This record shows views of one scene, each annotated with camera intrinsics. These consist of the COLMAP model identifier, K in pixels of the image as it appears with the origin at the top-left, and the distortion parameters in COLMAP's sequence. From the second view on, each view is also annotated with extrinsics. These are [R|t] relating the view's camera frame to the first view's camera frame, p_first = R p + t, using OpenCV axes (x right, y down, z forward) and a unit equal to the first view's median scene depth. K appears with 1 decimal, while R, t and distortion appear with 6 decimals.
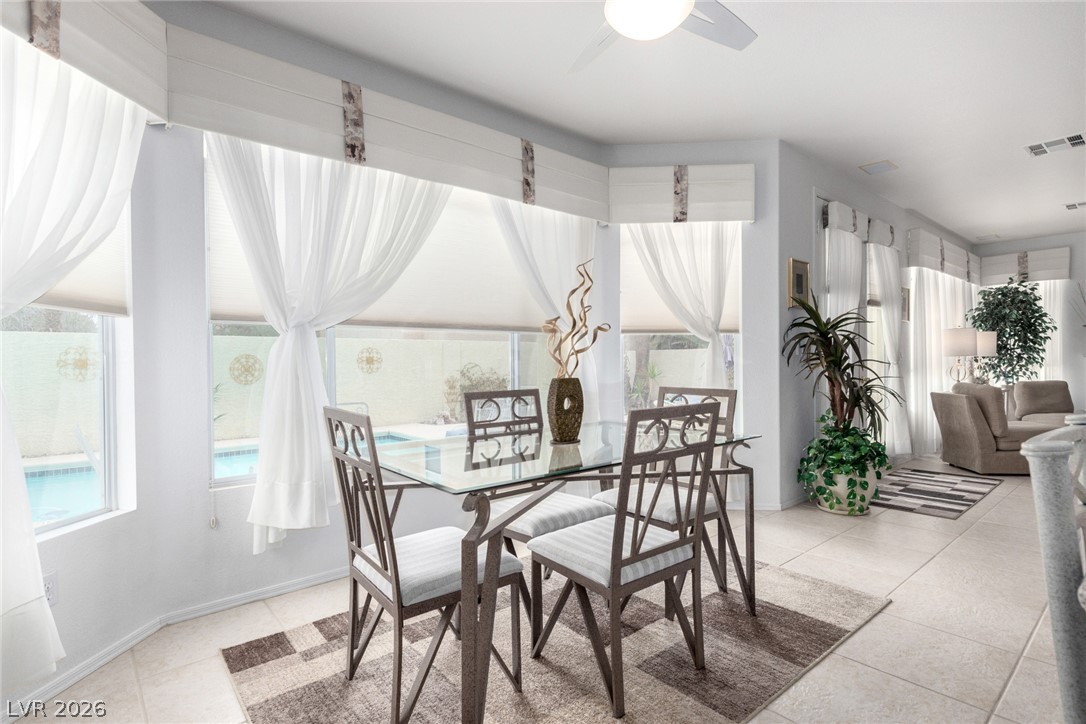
lens RADIAL K [[539.8, 0, 531.9], [0, 539.8, 361.5], [0, 0, 1]] dist [0.002744, -0.003951]
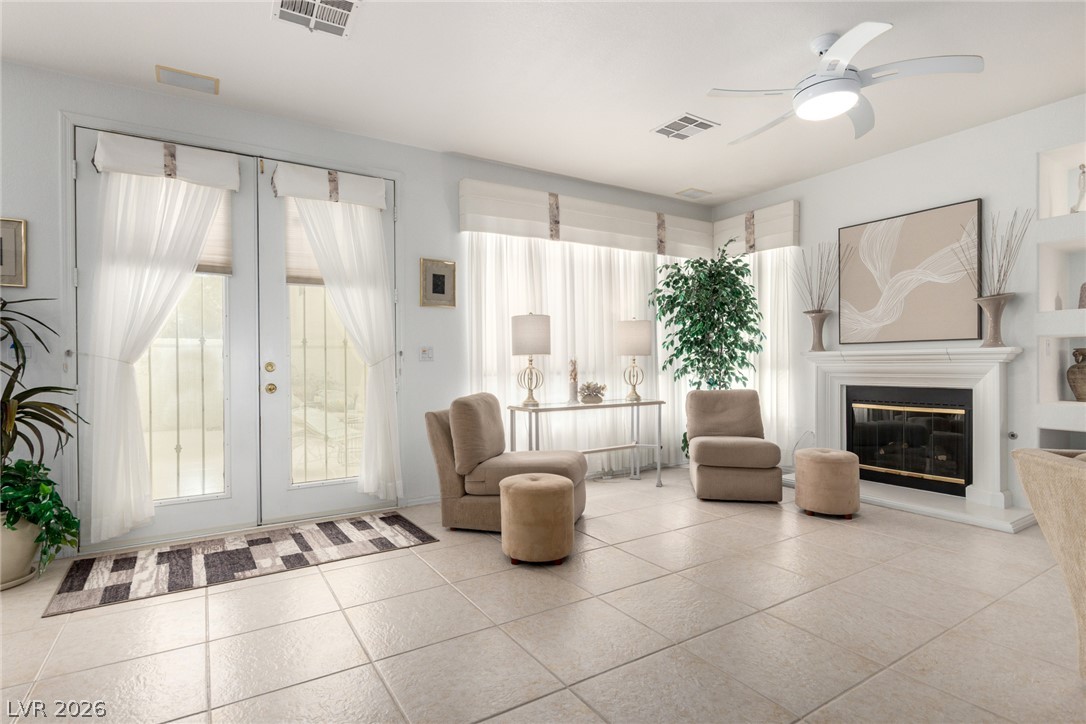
lens RADIAL K [[539.8, 0, 542.3], [0, 539.8, 362.6], [0, 0, 1]] dist [0.002744, -0.003951]
pose [[0.991150, 0.004259, -0.132680, 0.767287], [-0.003727, 0.999984, 0.004261, -0.002209], [0.132696, -0.003728, 0.991150, 0.252223]]
